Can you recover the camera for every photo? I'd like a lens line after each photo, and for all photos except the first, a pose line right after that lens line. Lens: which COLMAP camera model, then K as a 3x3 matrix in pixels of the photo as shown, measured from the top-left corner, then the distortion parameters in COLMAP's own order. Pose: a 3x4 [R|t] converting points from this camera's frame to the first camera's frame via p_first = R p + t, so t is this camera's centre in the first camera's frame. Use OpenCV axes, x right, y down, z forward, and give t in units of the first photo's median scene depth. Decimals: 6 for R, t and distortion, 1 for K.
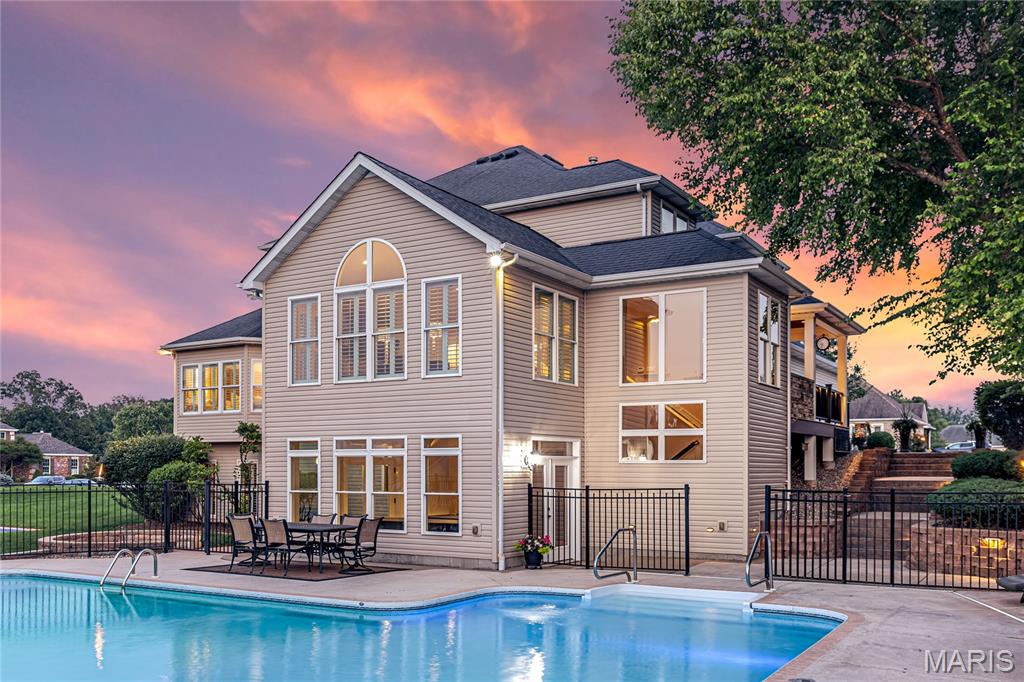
lens RADIAL K [[925.9, 0, 511.6], [0, 925.9, 466.0], [0, 0, 1]] dist [-0.002087, -0.000925]
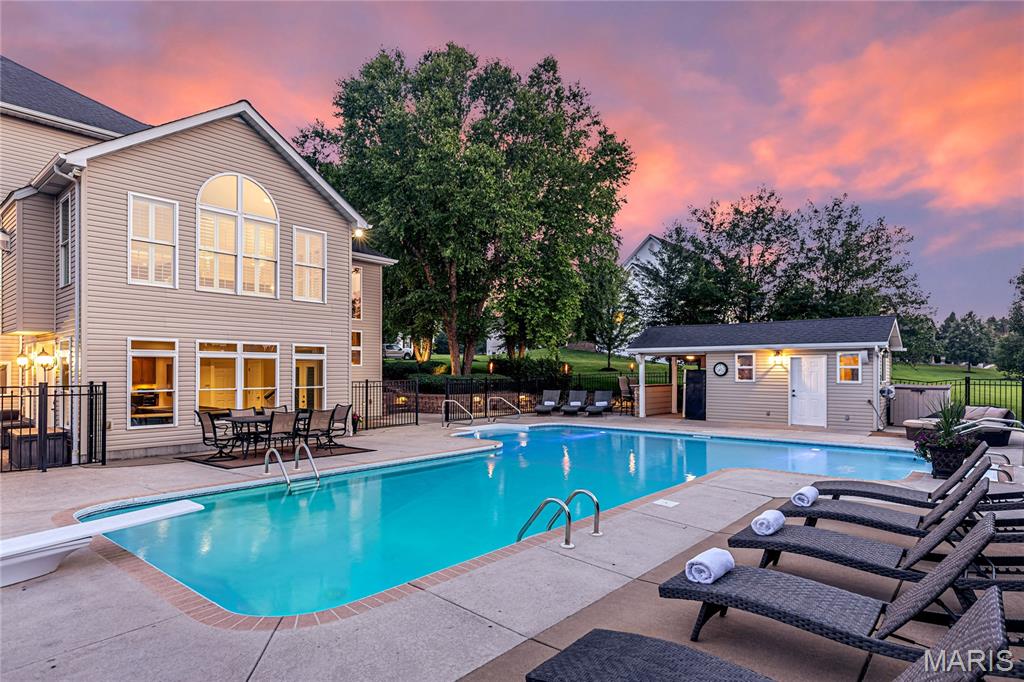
lens RADIAL K [[562.2, 0, 512.3], [0, 562.2, 370.0], [0, 0, 1]] dist [0.001347, 0.000513]
pose [[0.167755, 0.002469, 0.985826, -0.801116], [-0.005156, 0.999985, -0.001627, 0.003938], [-0.985815, -0.004810, 0.167765, 0.534910]]
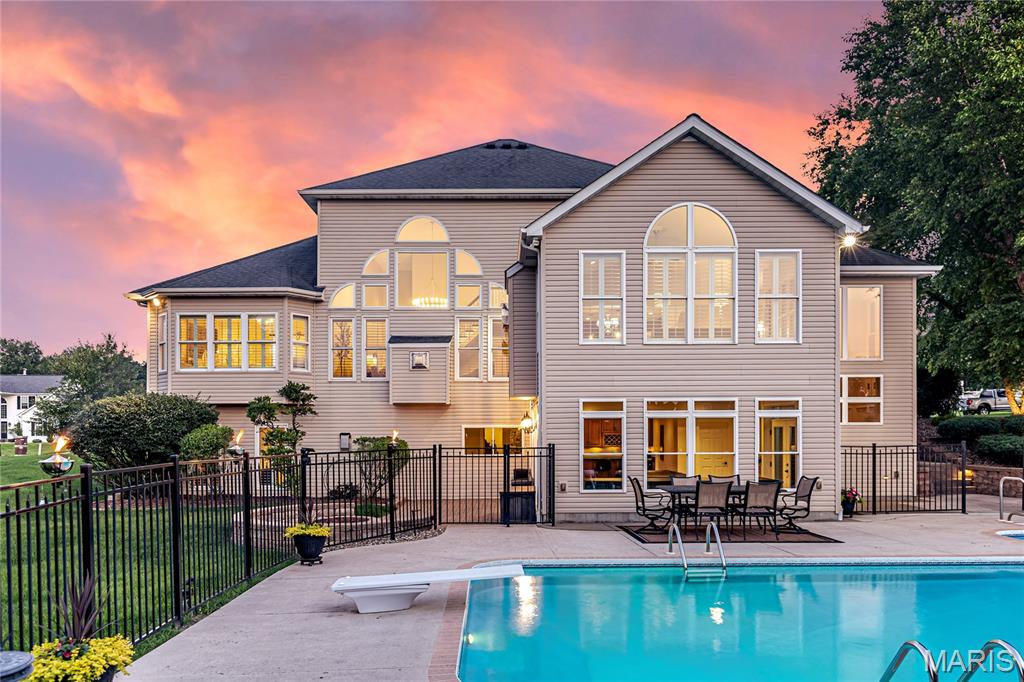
lens RADIAL K [[716.7, 0, 511.1], [0, 716.7, 439.3], [0, 0, 1]] dist [-0.000383, 0.000824]
pose [[0.852960, -0.009245, 0.521894, -0.730109], [0.002896, 0.999912, 0.012980, 0.002321], [-0.521968, -0.009560, 0.852912, 0.431229]]
